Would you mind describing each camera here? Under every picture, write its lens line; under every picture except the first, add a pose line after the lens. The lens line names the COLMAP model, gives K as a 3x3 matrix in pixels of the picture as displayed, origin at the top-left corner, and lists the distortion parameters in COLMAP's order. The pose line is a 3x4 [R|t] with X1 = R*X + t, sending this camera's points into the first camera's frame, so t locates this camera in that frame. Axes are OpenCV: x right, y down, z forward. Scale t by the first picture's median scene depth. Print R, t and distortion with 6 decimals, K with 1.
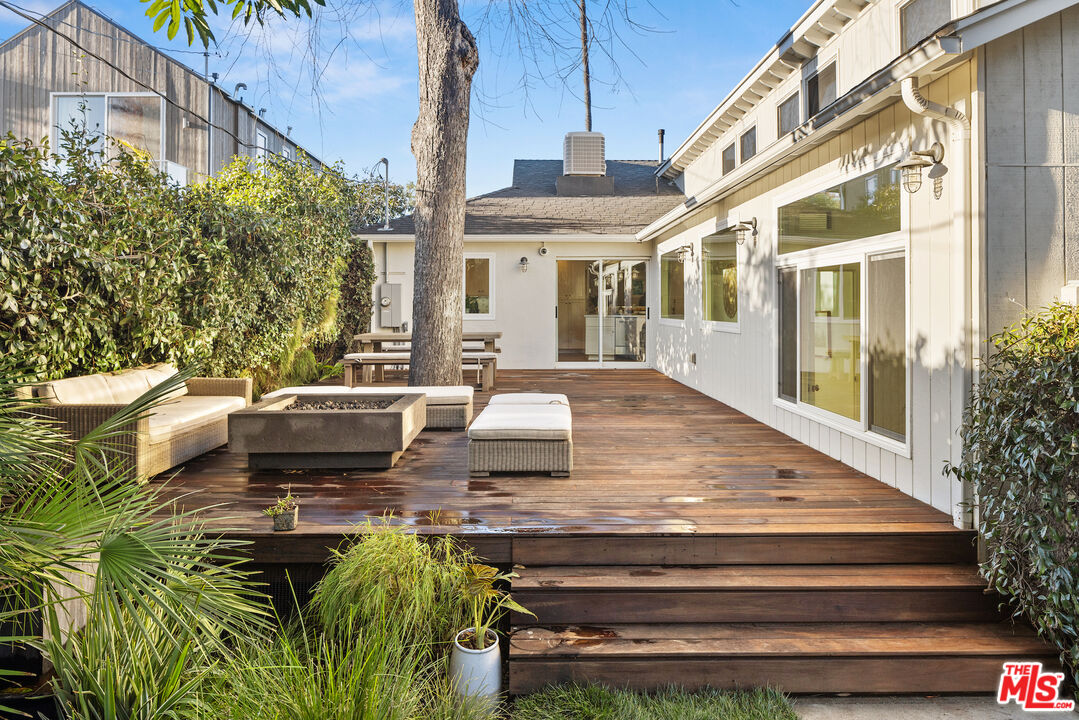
lens RADIAL K [[725.2, 0, 538.4], [0, 725.2, 301.5], [0, 0, 1]] dist [-0.004176, -0.001298]
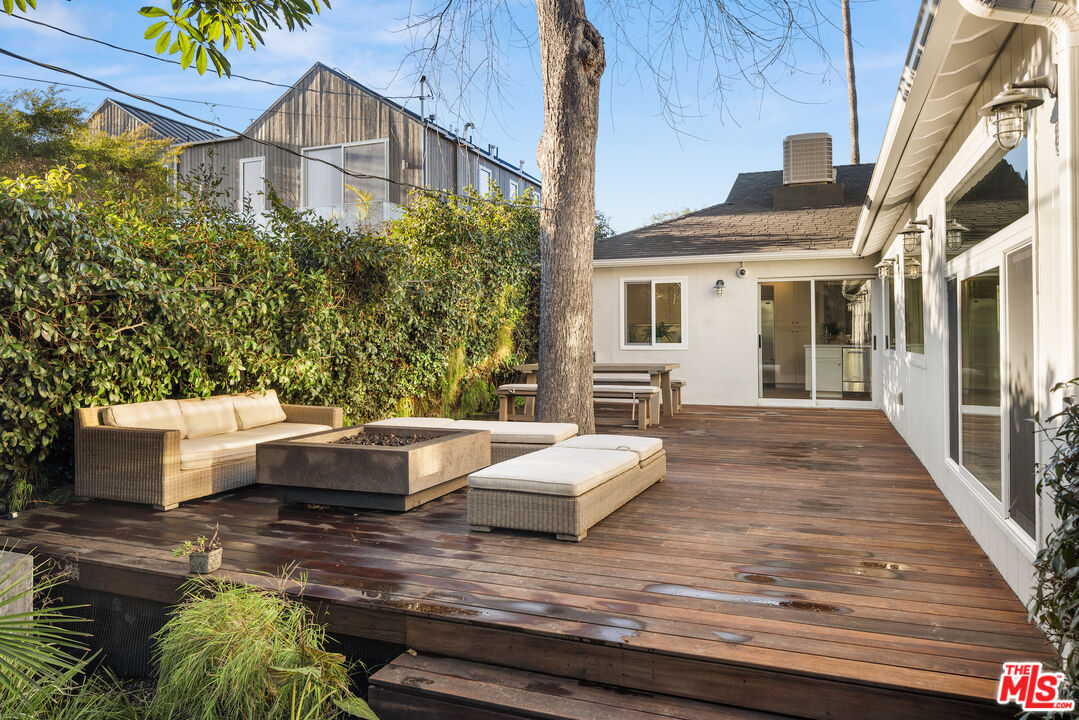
lens RADIAL K [[736.3, 0, 537.0], [0, 736.3, 328.7], [0, 0, 1]] dist [-0.007455, 0.000481]
pose [[0.927606, -0.007086, -0.373494, 0.181724], [0.005850, 0.999973, -0.004442, 0.002910], [0.373515, 0.001936, 0.927622, 0.124618]]
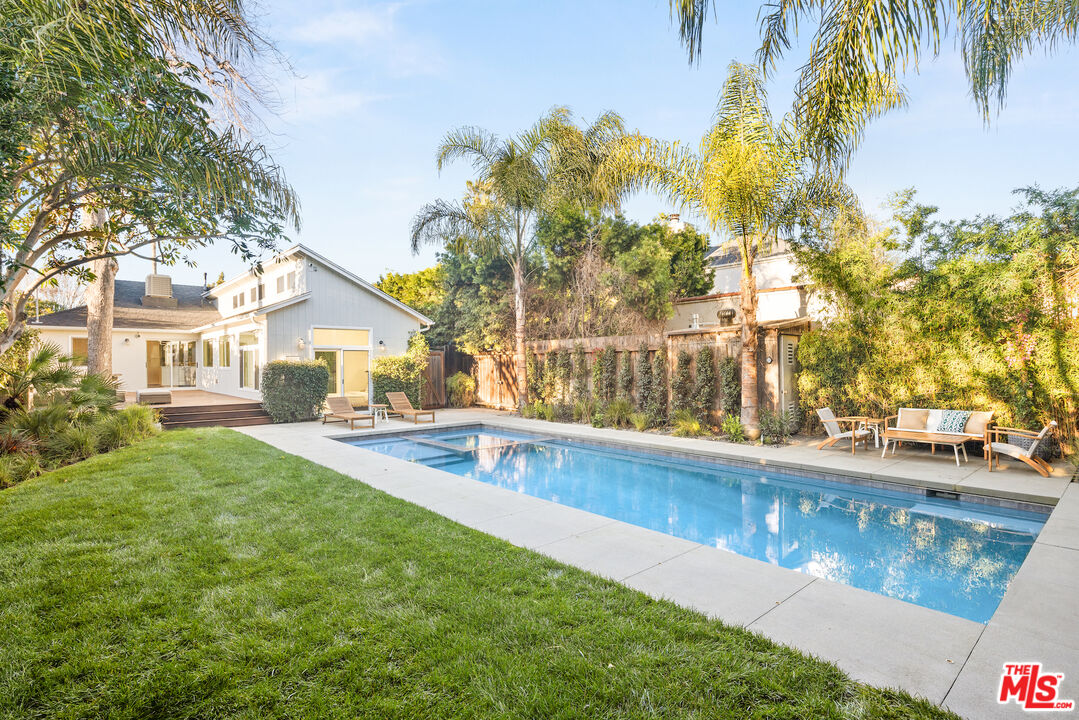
lens RADIAL K [[528.6, 0, 539.5], [0, 528.6, 360.0], [0, 0, 1]] dist [0.003030, 0.000215]
pose [[0.754014, 0.001355, 0.656856, -0.197192], [-0.003516, 0.999992, 0.001973, -0.008634], [-0.656848, -0.003797, 0.754013, -1.474803]]
